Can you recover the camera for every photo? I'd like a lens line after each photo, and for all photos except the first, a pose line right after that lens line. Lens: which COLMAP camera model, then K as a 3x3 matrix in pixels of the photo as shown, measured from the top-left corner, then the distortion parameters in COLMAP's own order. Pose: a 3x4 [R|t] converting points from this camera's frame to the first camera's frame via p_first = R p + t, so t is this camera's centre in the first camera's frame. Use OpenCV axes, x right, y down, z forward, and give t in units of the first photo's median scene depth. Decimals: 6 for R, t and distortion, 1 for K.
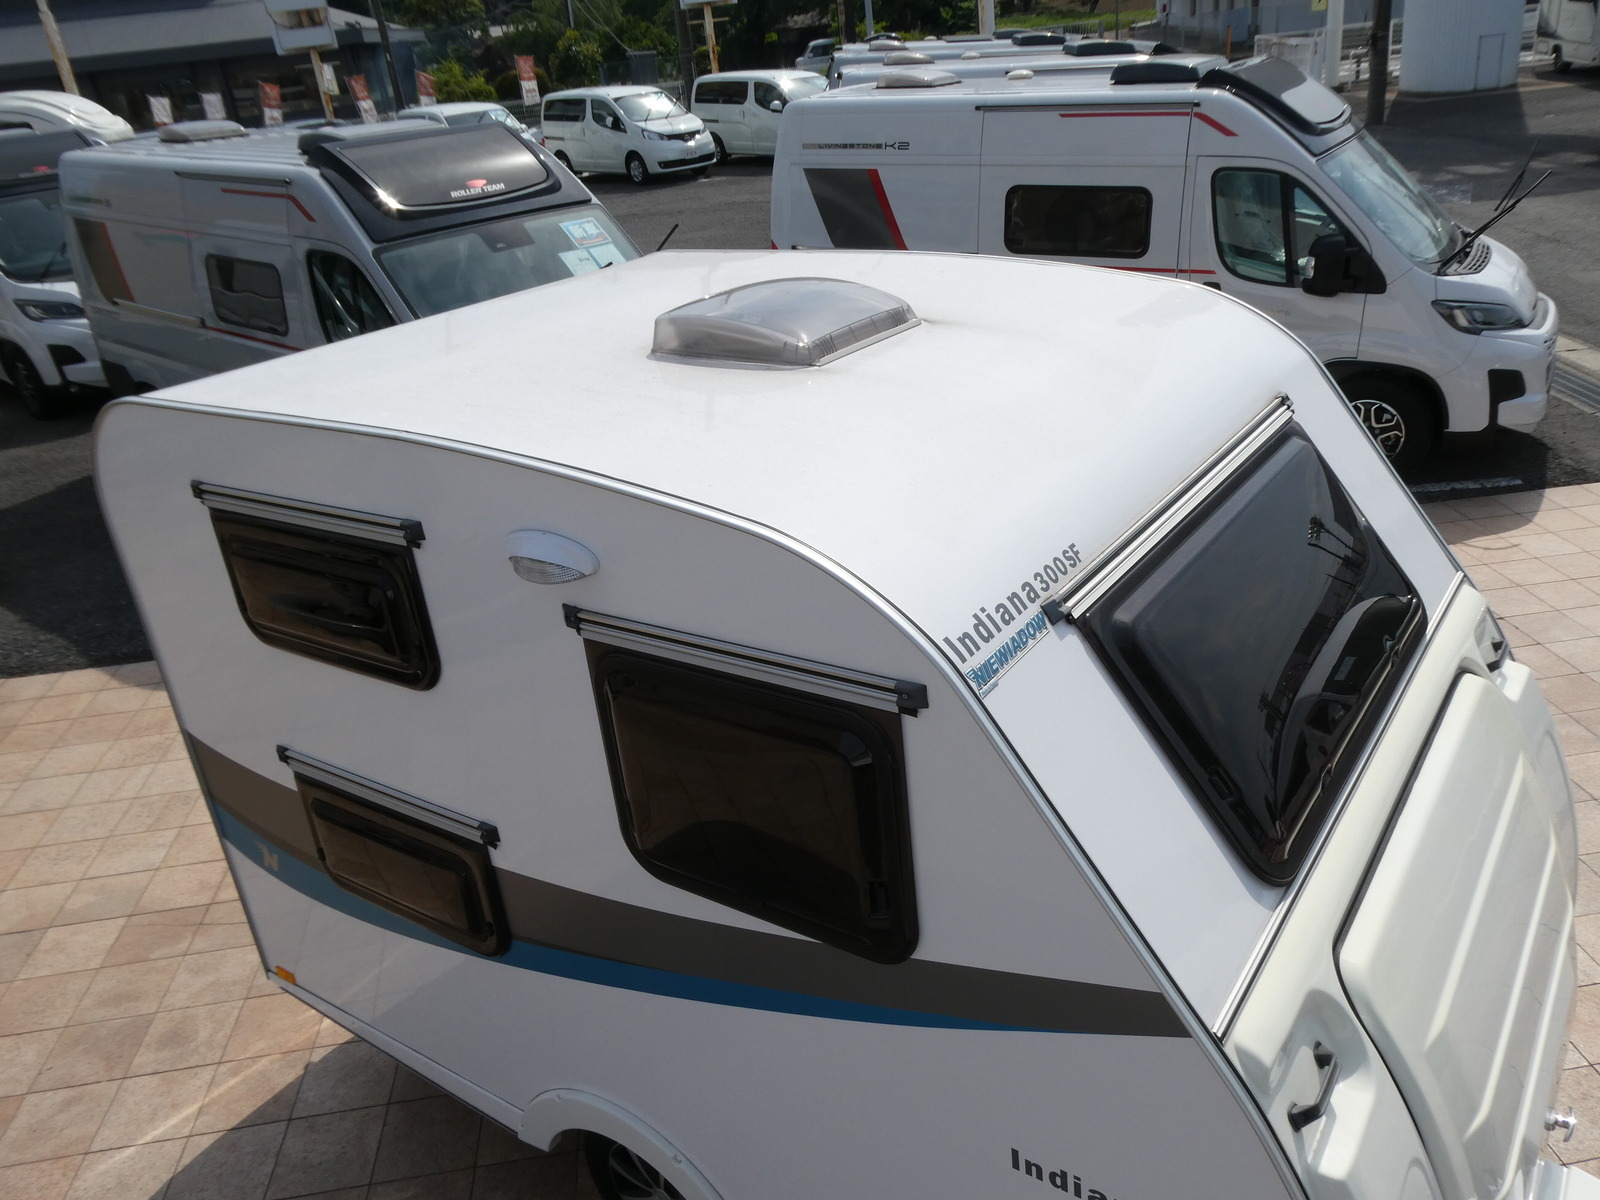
lens RADIAL K [[1231.9, 0, 827.6], [0, 1231.9, 595.8], [0, 0, 1]] dist [0.033910, -0.050061]
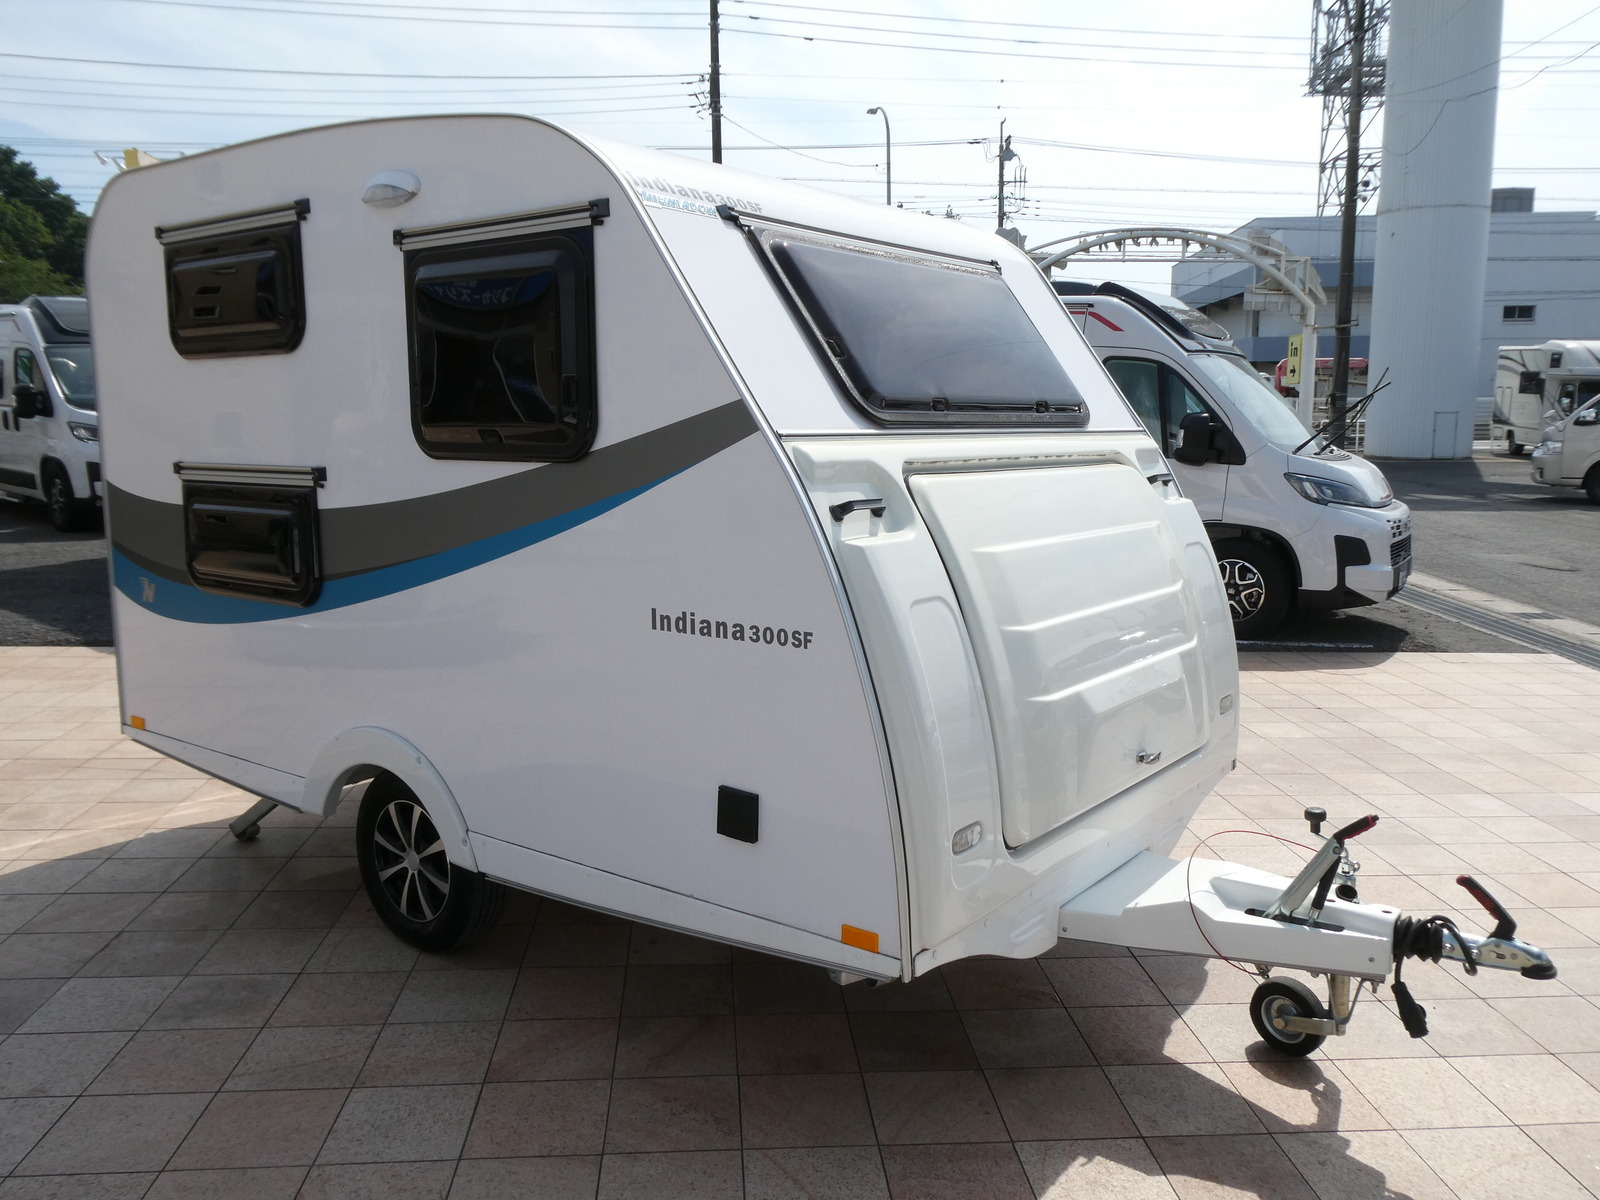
lens RADIAL K [[1231.9, 0, 827.6], [0, 1231.9, 595.8], [0, 0, 1]] dist [0.033910, -0.050061]
pose [[0.994451, 0.103224, -0.020322, 0.102352], [-0.104891, 0.957876, -0.267343, 0.218520], [-0.008130, 0.267991, 0.963387, -0.066061]]
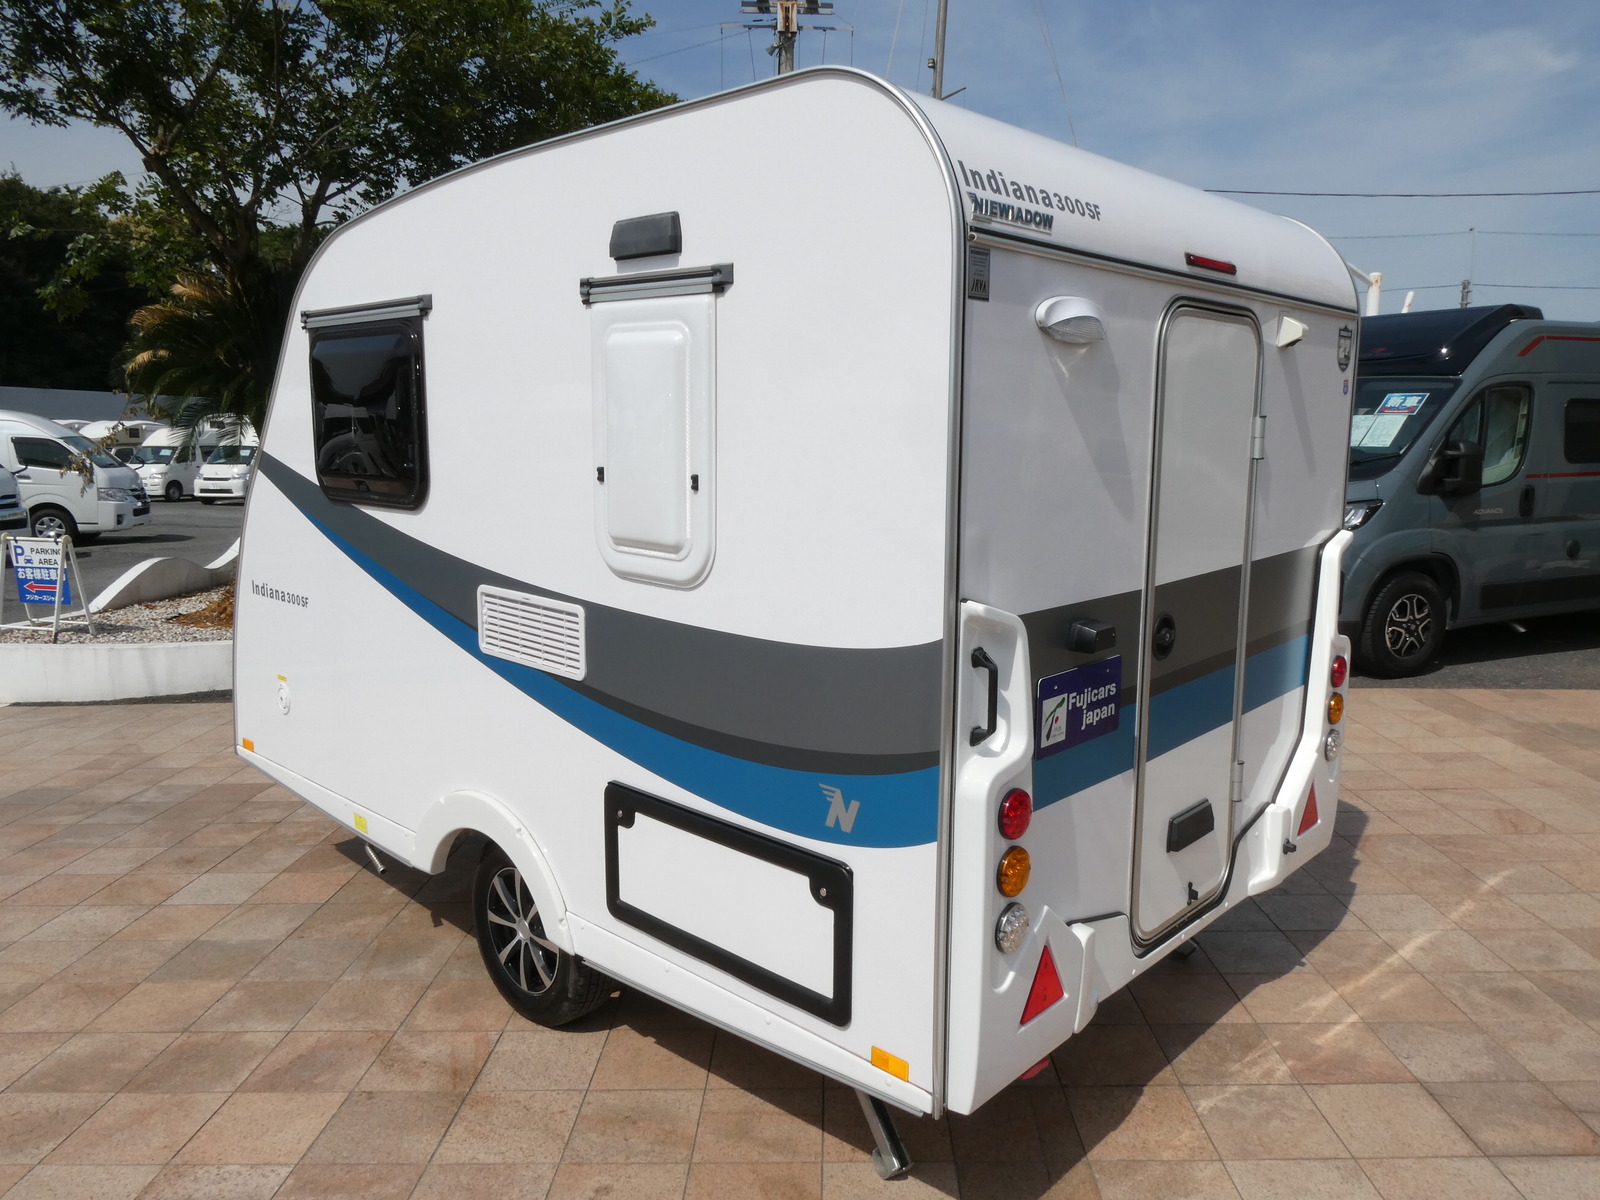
lens RADIAL K [[1128.9, 0, 800.0], [0, 1128.9, 600.0], [0, 0, 1]] dist [-0.009465, -0.004332]
pose [[-0.982592, 0.069692, 0.172210, -0.111106], [0.150786, 0.840665, 0.520141, -0.194241], [-0.108521, 0.537053, -0.836539, 0.871198]]
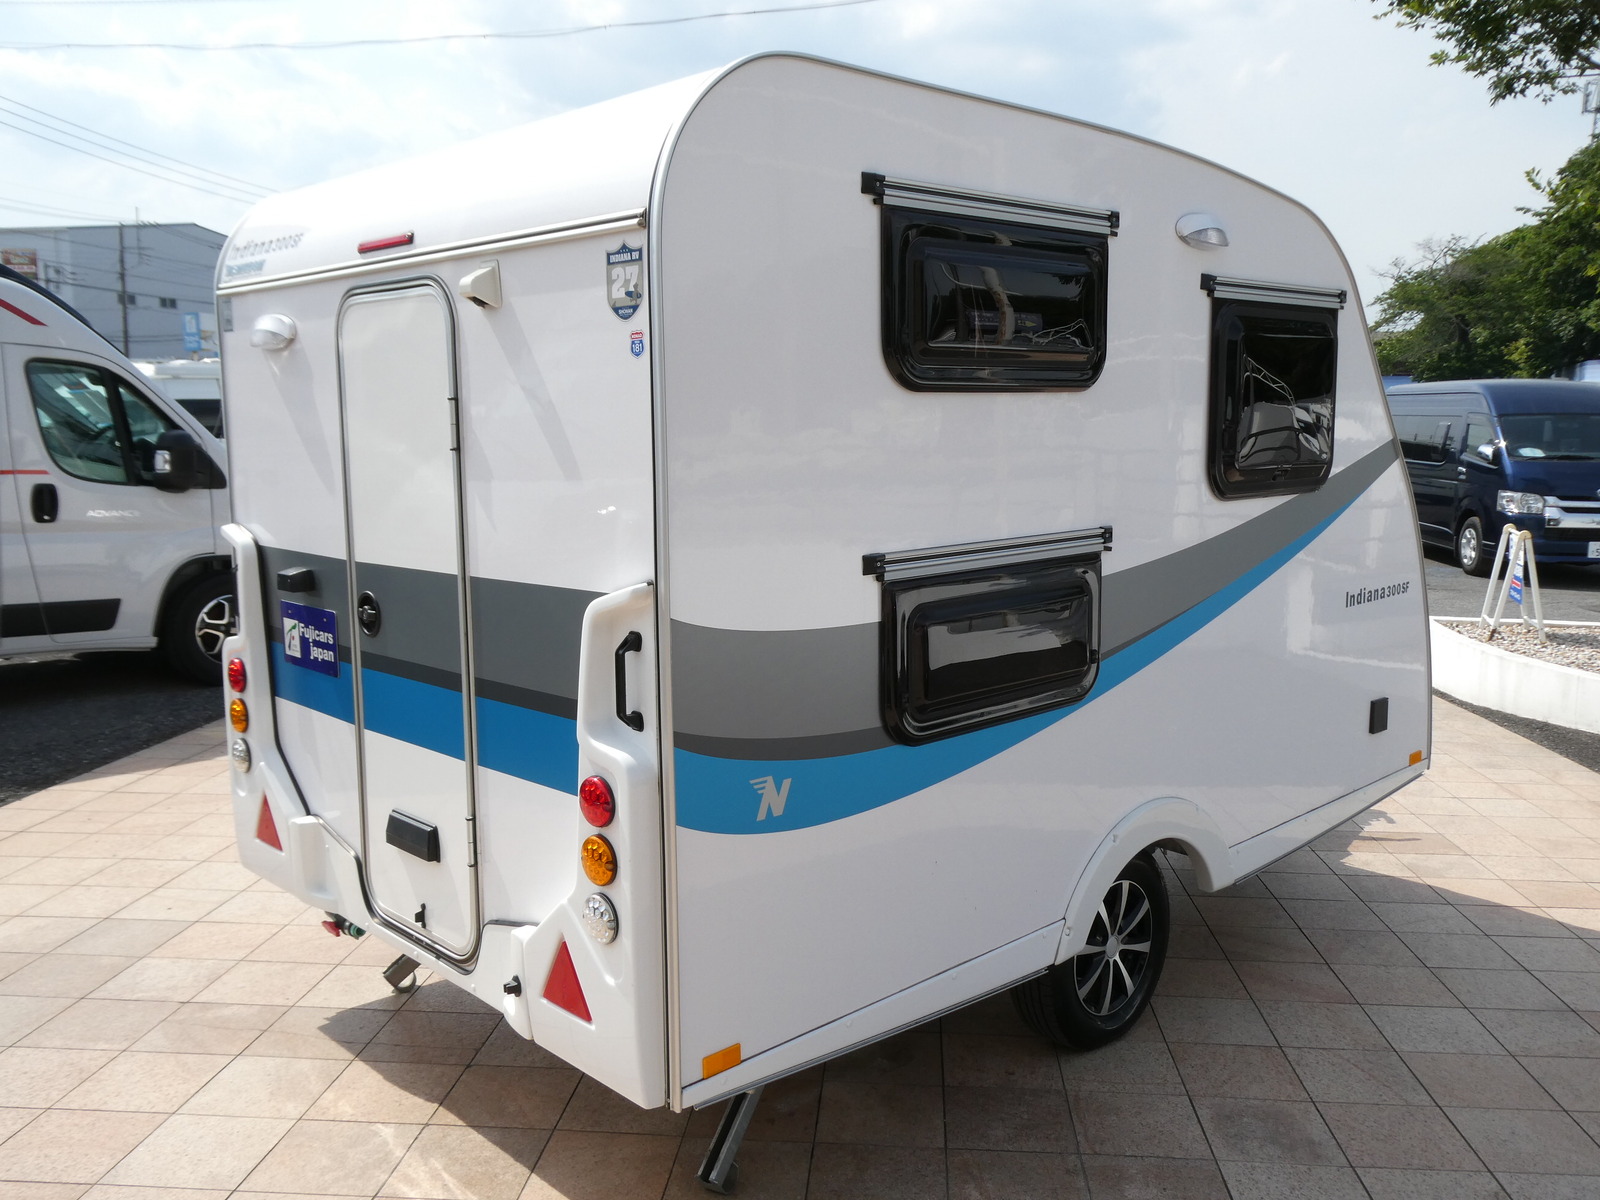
lens RADIAL K [[1346.4, 0, 834.1], [0, 1346.4, 600.6], [0, 0, 1]] dist [0.084418, -0.144064]
pose [[0.199043, -0.041041, 0.979131, -0.540548], [0.384979, 0.922075, -0.039611, 0.073976], [-0.901206, 0.384829, 0.199332, 0.369570]]
